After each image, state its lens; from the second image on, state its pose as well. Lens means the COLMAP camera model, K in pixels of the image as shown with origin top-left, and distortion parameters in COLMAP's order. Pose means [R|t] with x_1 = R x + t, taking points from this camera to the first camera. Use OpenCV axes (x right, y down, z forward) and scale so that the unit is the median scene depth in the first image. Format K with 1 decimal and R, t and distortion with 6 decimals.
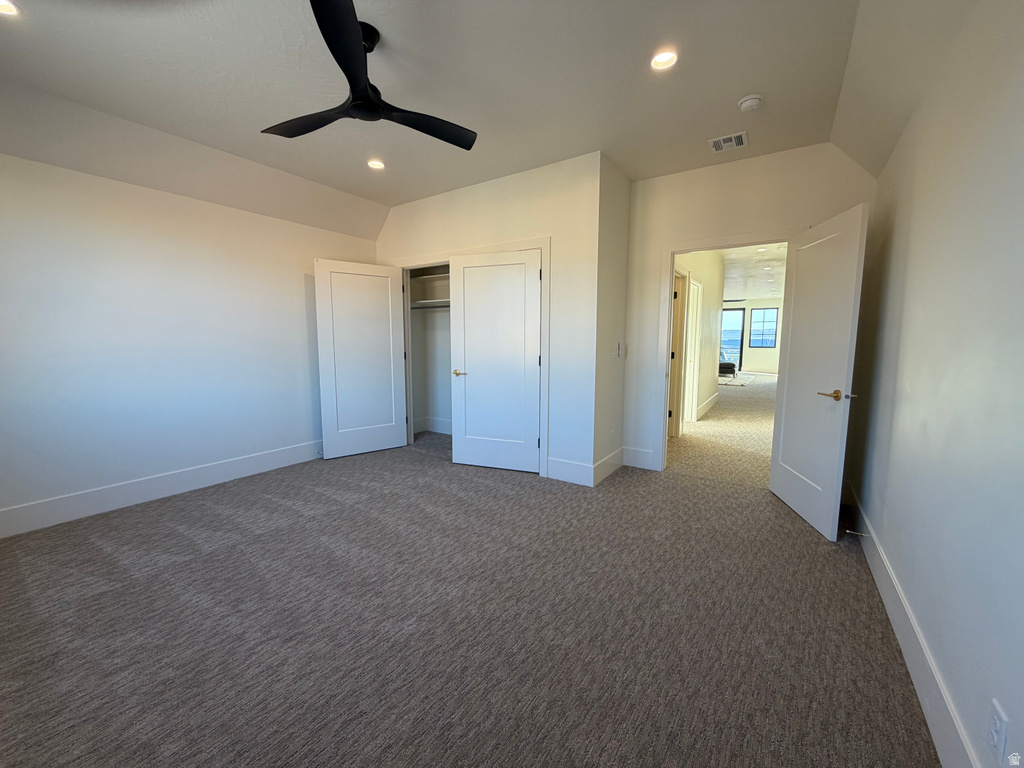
lens RADIAL K [[421.5, 0, 515.3], [0, 421.5, 384.9], [0, 0, 1]] dist [-0.000646, -0.000179]
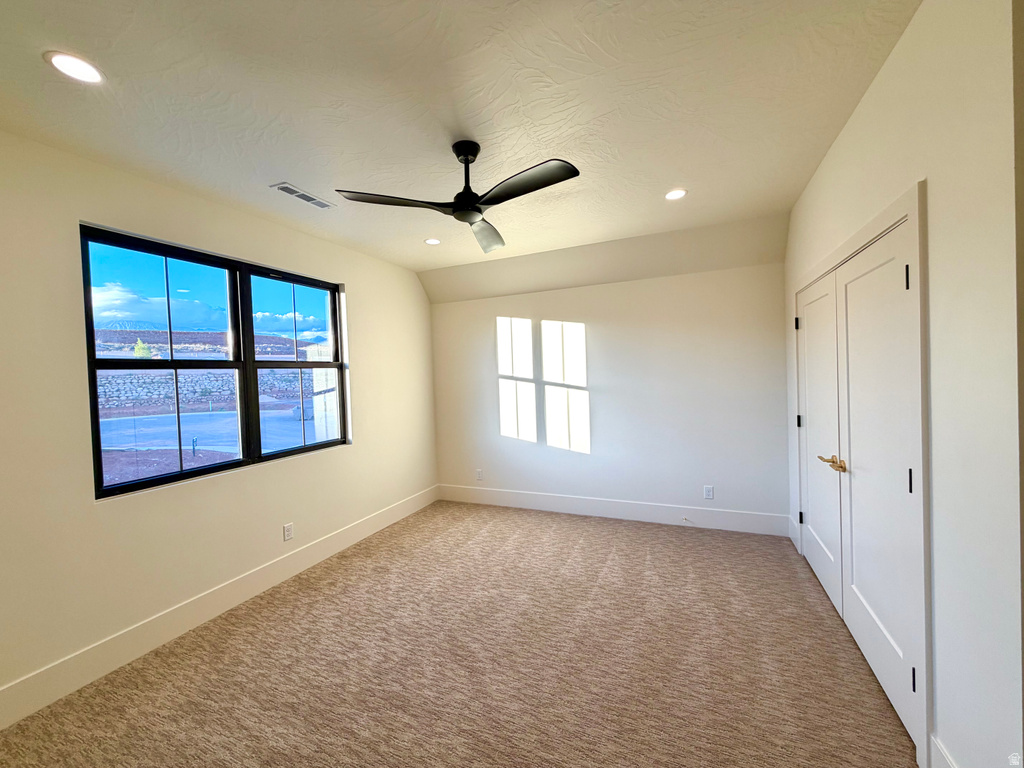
lens RADIAL K [[421.5, 0, 512.6], [0, 421.5, 384.8], [0, 0, 1]] dist [-0.000646, -0.000179]
pose [[0.147641, 0.028666, -0.988625, 0.531977], [-0.069944, 0.997380, 0.018474, -0.173968], [0.986565, 0.066421, 0.149259, 0.712337]]
